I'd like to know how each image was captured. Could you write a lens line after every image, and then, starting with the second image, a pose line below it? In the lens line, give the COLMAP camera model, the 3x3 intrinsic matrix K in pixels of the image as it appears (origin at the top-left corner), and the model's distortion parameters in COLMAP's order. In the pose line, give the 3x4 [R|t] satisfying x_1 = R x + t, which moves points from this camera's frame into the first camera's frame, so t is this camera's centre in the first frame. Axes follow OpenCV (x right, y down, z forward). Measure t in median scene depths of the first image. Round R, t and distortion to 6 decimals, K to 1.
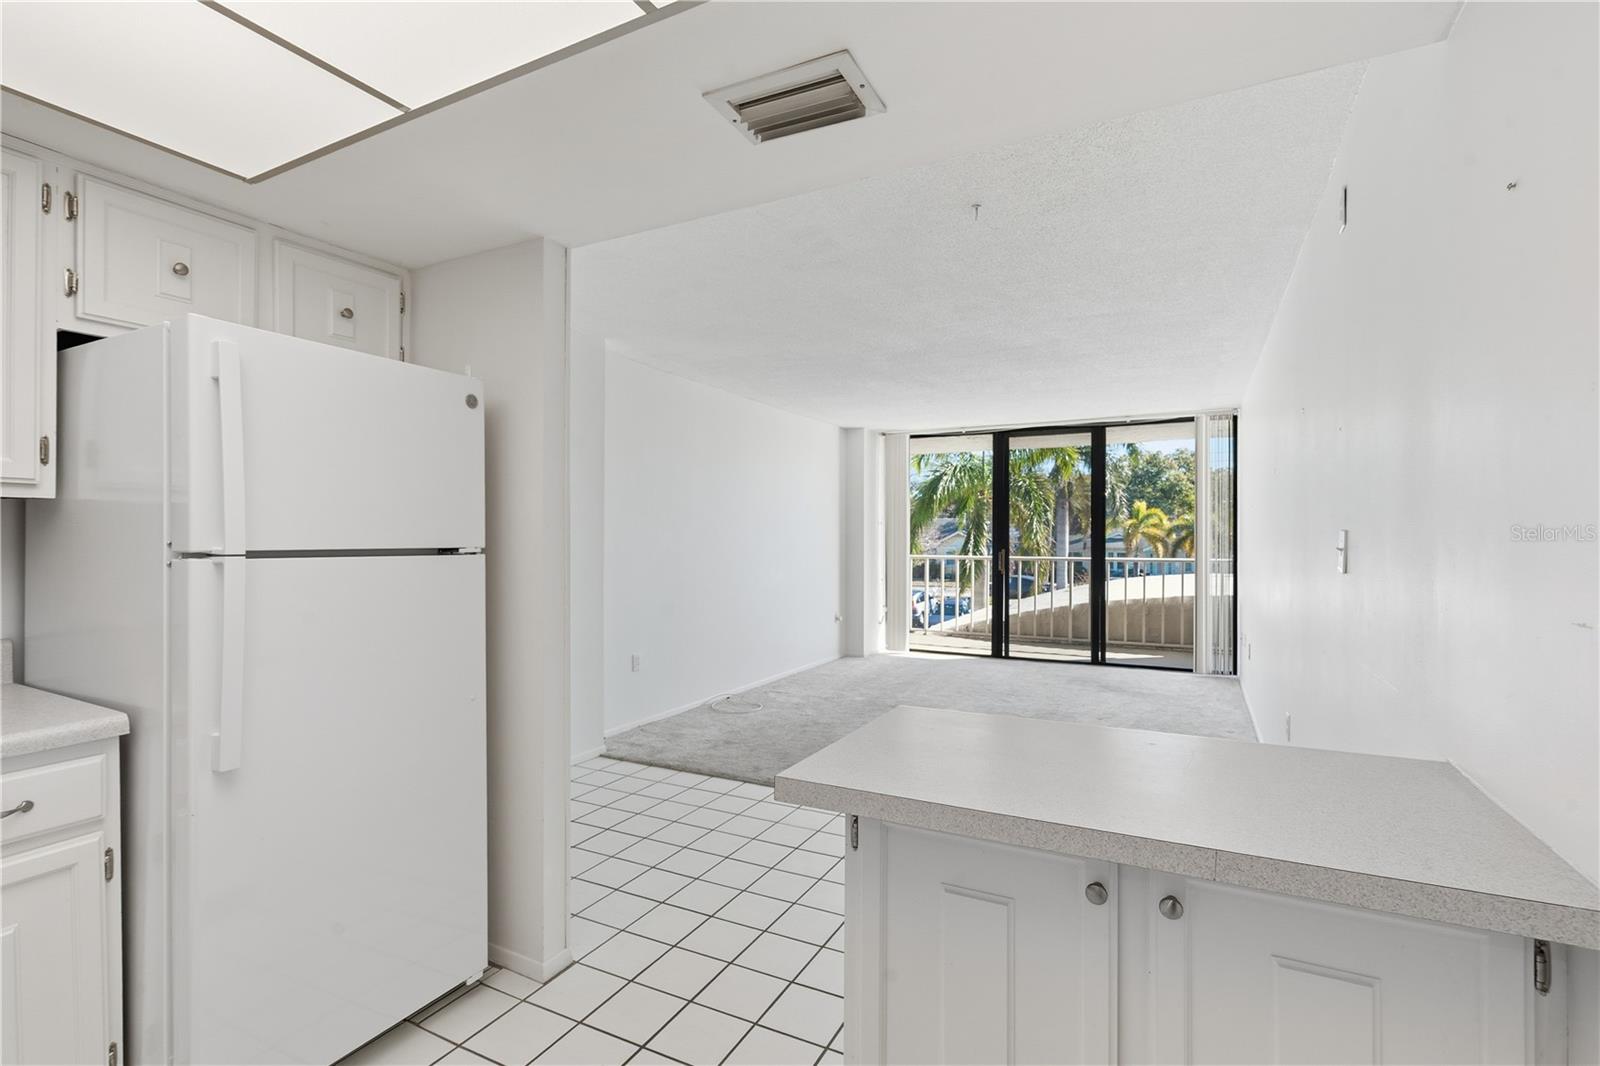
lens RADIAL K [[746.8, 0, 797.9], [0, 746.8, 540.9], [0, 0, 1]] dist [0.001674, 0.000209]
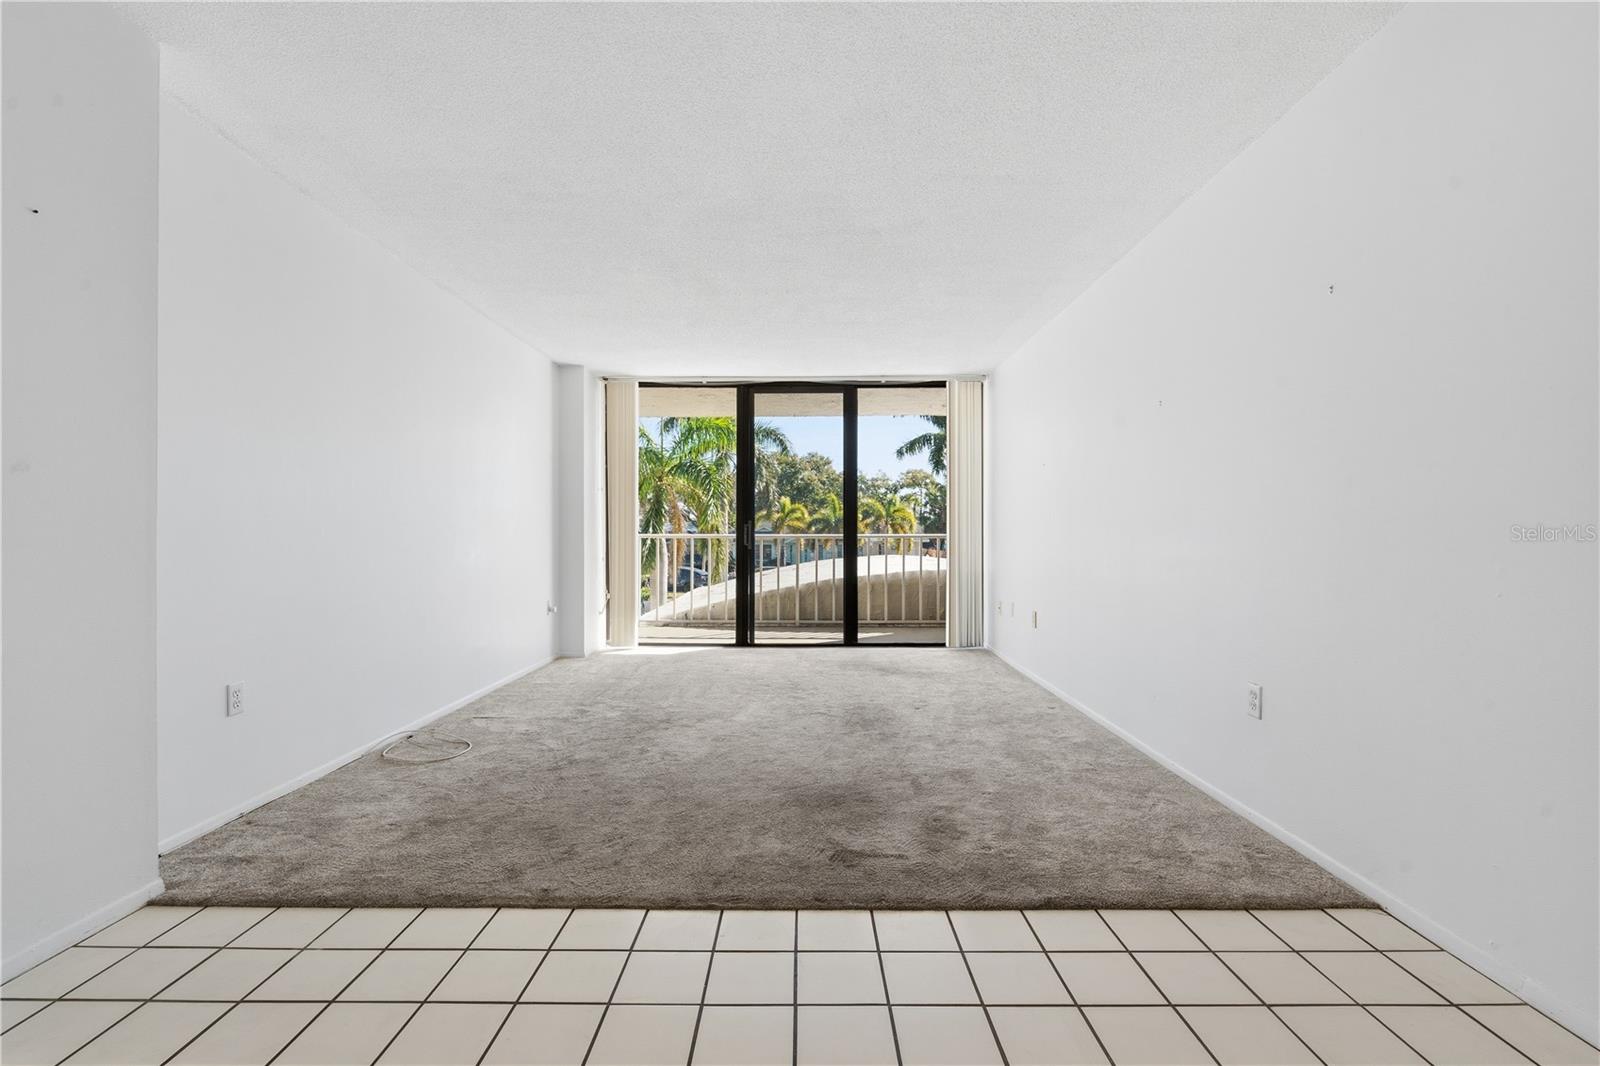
lens RADIAL K [[734.6, 0, 800.0], [0, 734.6, 533.0], [0, 0, 1]] dist [0.001873, 0.000071]
pose [[0.894797, -0.000900, 0.446472, -0.056693], [0.002345, 0.999994, -0.002685, 0.029223], [-0.446467, 0.003450, 0.894793, 0.218934]]
